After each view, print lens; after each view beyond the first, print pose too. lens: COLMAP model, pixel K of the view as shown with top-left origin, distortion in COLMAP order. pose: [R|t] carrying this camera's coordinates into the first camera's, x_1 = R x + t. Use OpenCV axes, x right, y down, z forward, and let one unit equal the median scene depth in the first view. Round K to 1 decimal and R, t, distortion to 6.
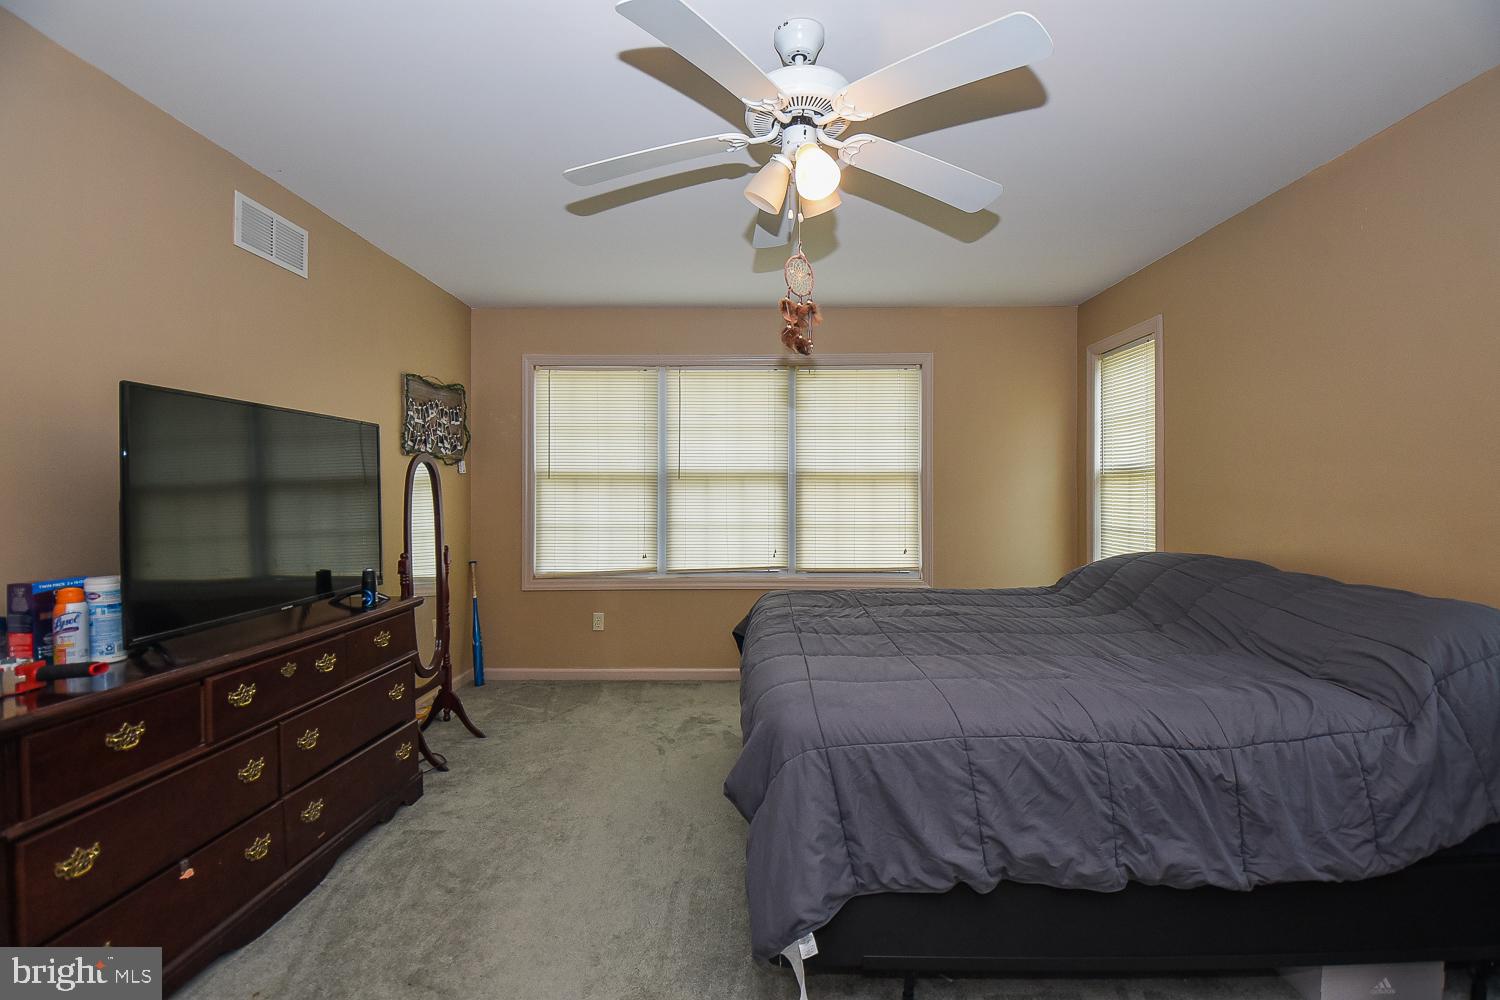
lens RADIAL K [[670.9, 0, 748.4], [0, 670.9, 495.2], [0, 0, 1]] dist [0.007002, -0.019136]
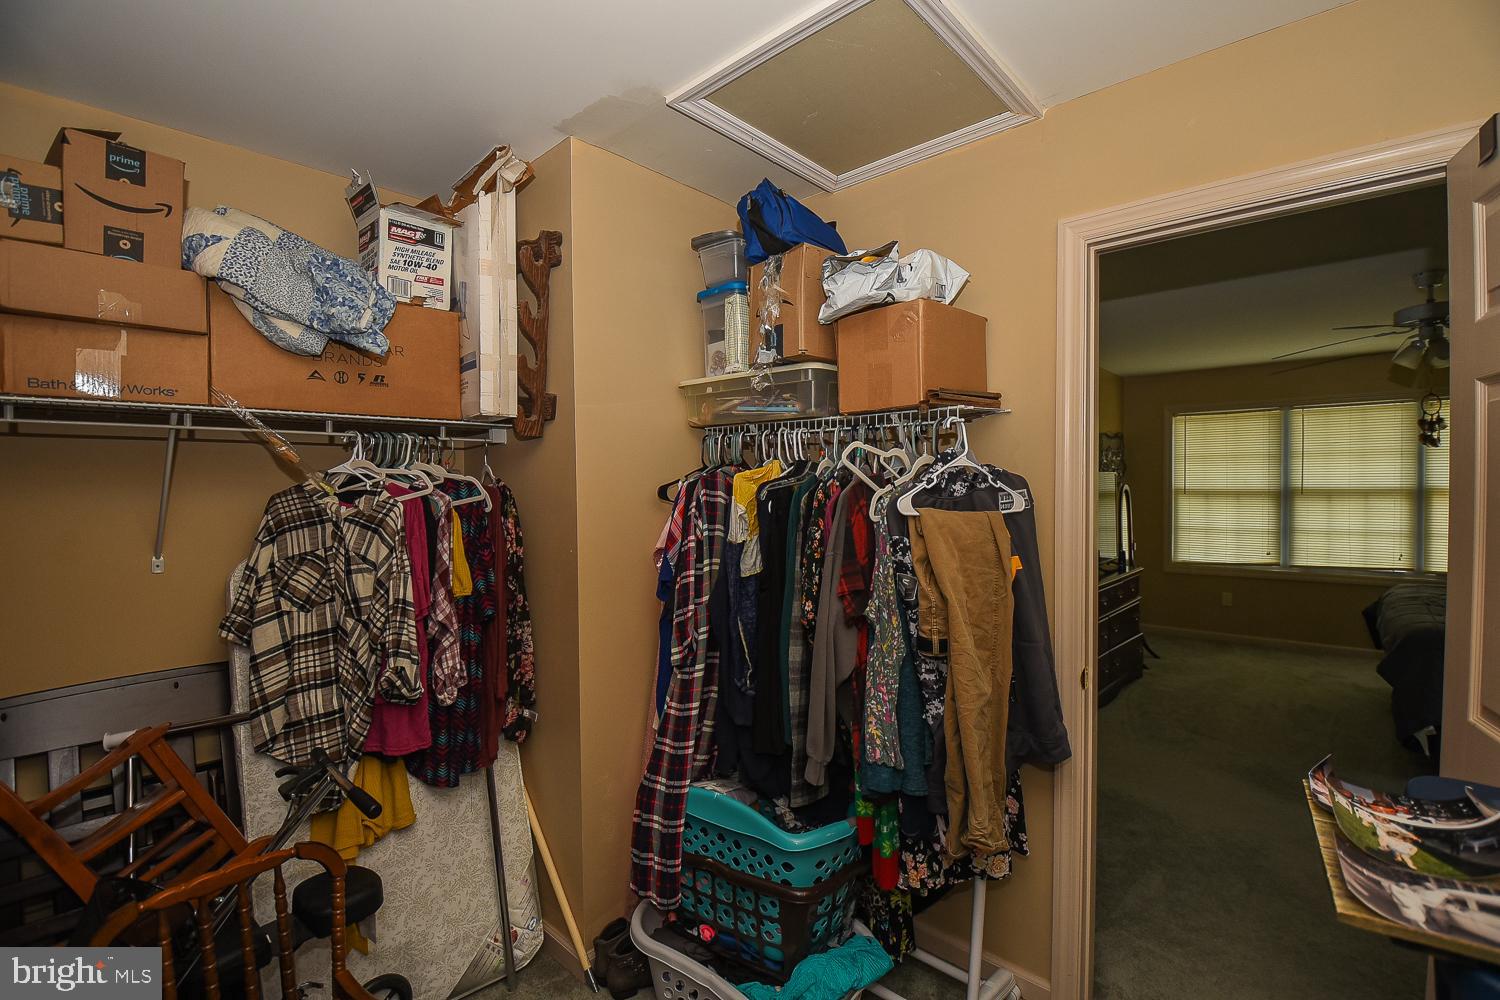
lens RADIAL K [[670.9, 0, 762.1], [0, 670.9, 496.6], [0, 0, 1]] dist [0.007002, -0.019136]
pose [[0.756321, 0.005490, -0.654177, -0.088482], [0.006233, 0.999859, 0.015598, -0.086033], [0.654170, -0.015875, 0.756181, -1.176082]]
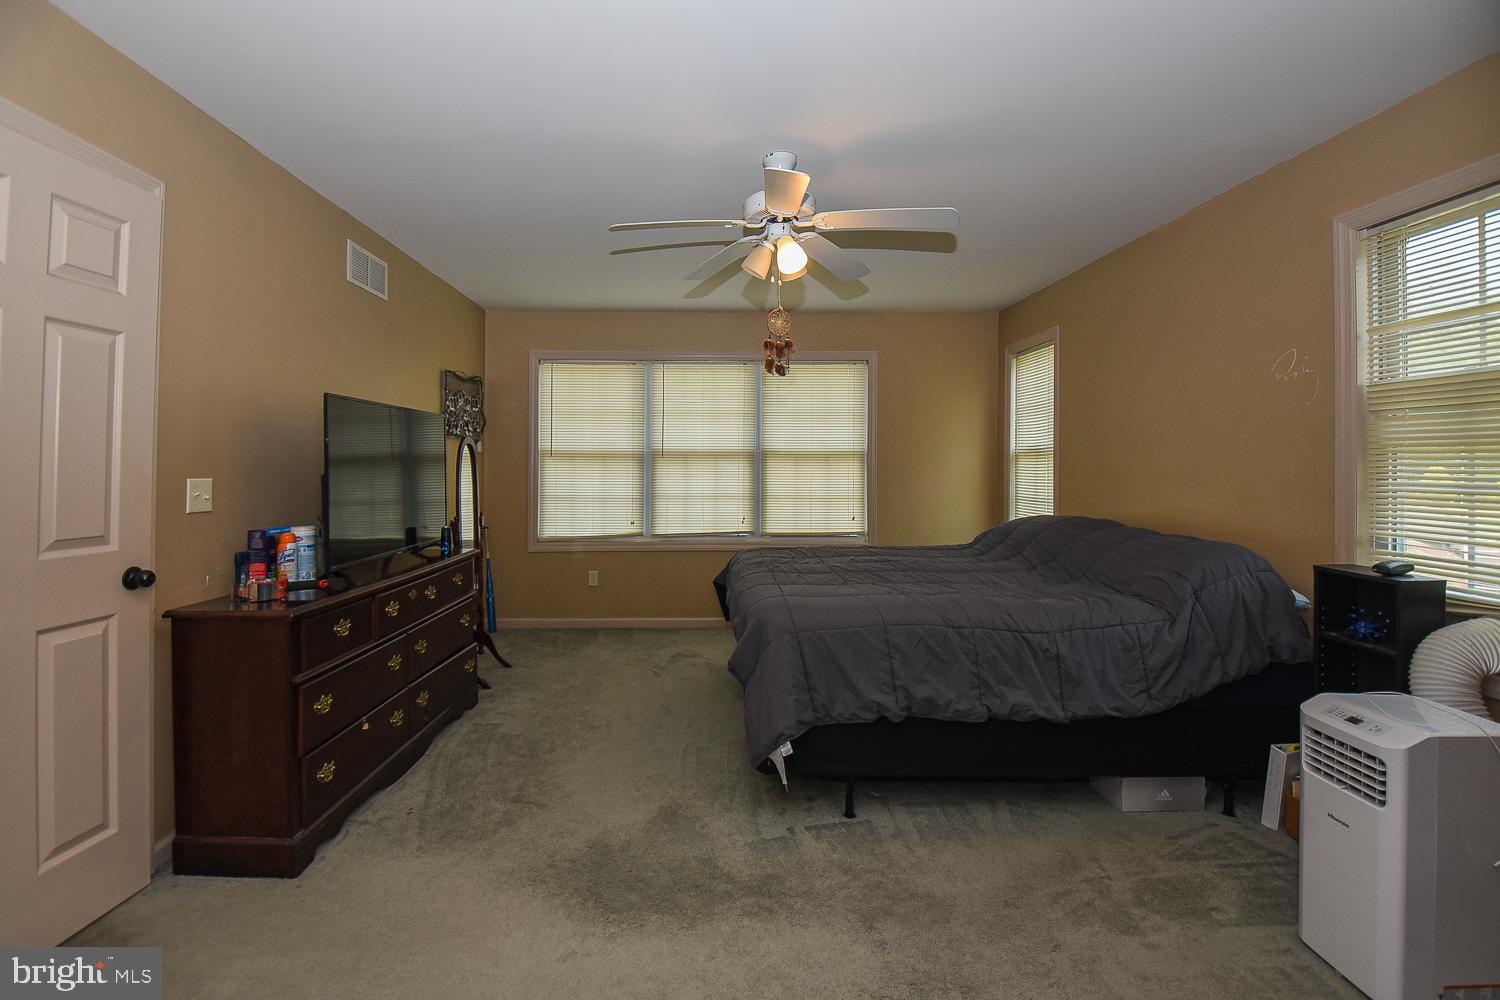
lens RADIAL K [[670.9, 0, 719.8], [0, 670.9, 490.3], [0, 0, 1]] dist [0.007002, -0.019136]
pose [[0.999648, -0.000462, 0.026536, -0.062768], [-0.000313, 0.999574, 0.029189, 0.000552], [-0.026538, -0.029187, 0.999222, -0.327692]]
